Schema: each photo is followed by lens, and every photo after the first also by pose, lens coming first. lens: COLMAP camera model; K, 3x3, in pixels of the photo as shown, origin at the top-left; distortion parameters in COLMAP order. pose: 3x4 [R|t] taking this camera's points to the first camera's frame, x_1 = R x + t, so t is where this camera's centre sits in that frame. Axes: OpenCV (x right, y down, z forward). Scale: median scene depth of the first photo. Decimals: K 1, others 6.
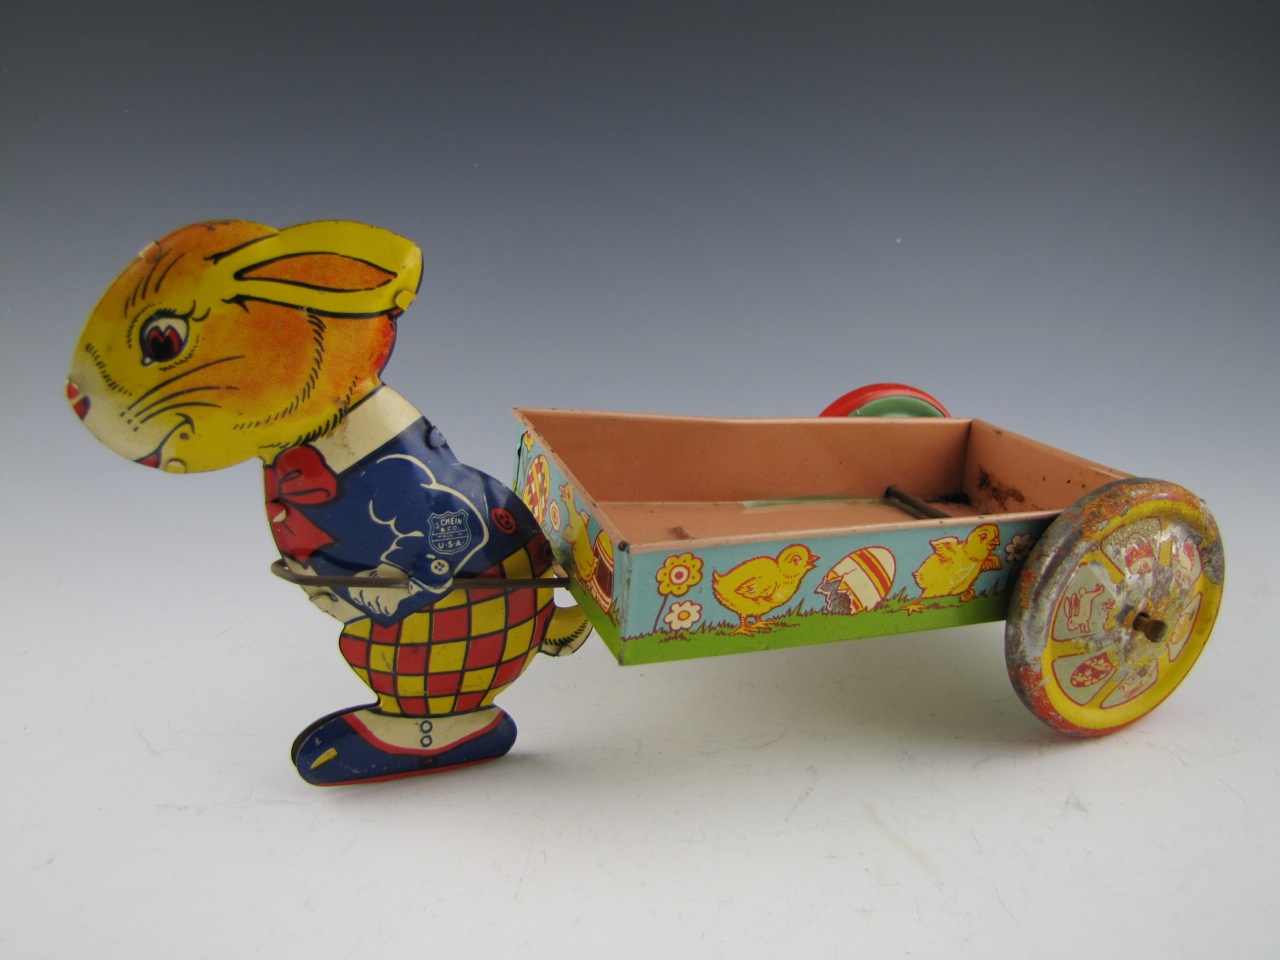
lens RADIAL K [[1065.4, 0, 640.0], [0, 1065.4, 480.0], [0, 0, 1]] dist [-0.190128, 0.138006]
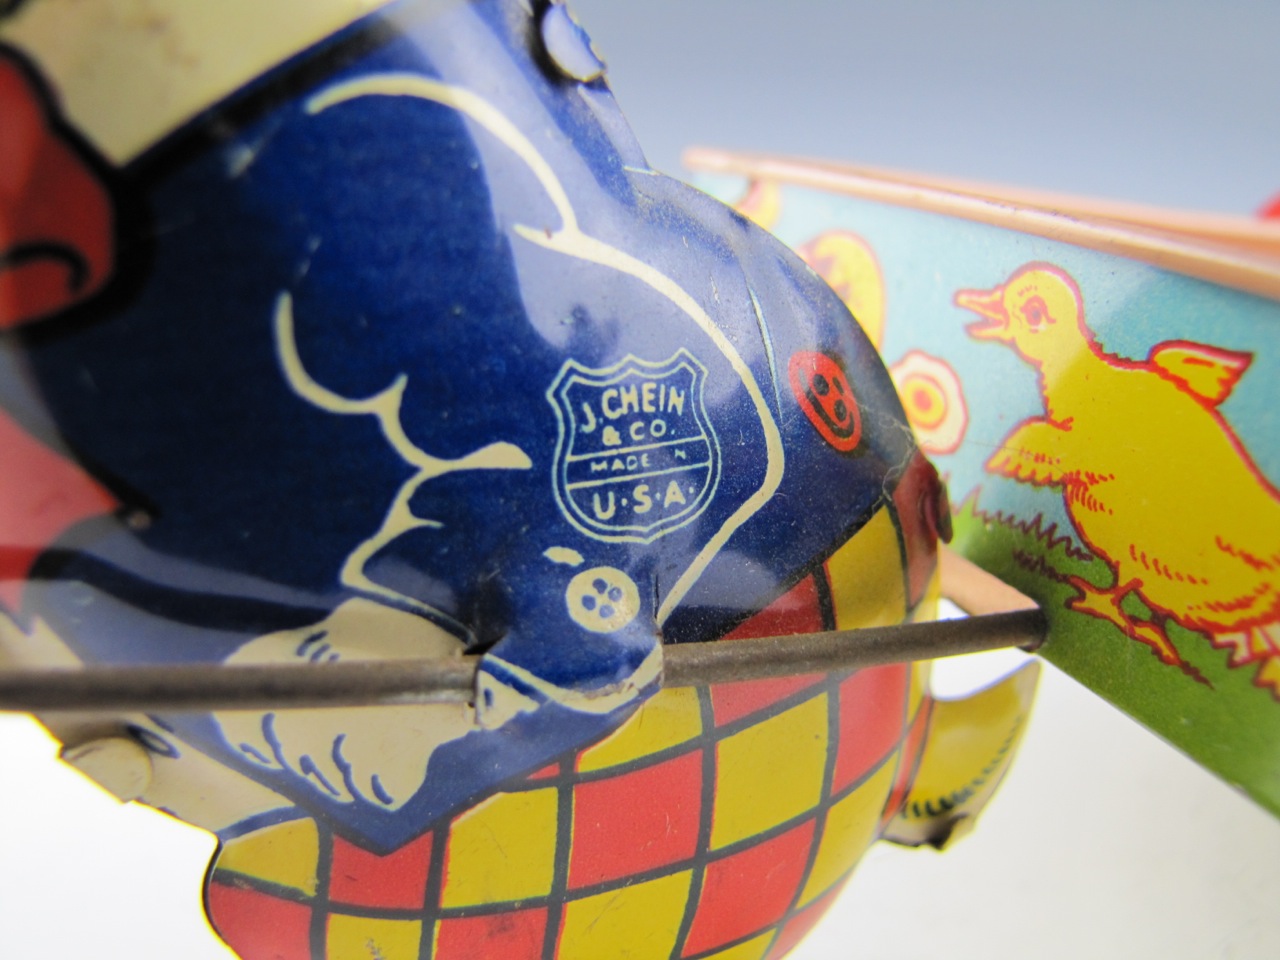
lens RADIAL K [[1114.4, 0, 640.0], [0, 1114.4, 480.0], [0, 0, 1]] dist [-0.197181, -0.001242]
pose [[0.999188, -0.038140, 0.013001, -0.183390], [0.037811, 0.998981, 0.024648, 0.050646], [-0.013928, -0.024136, 0.999612, 0.758198]]
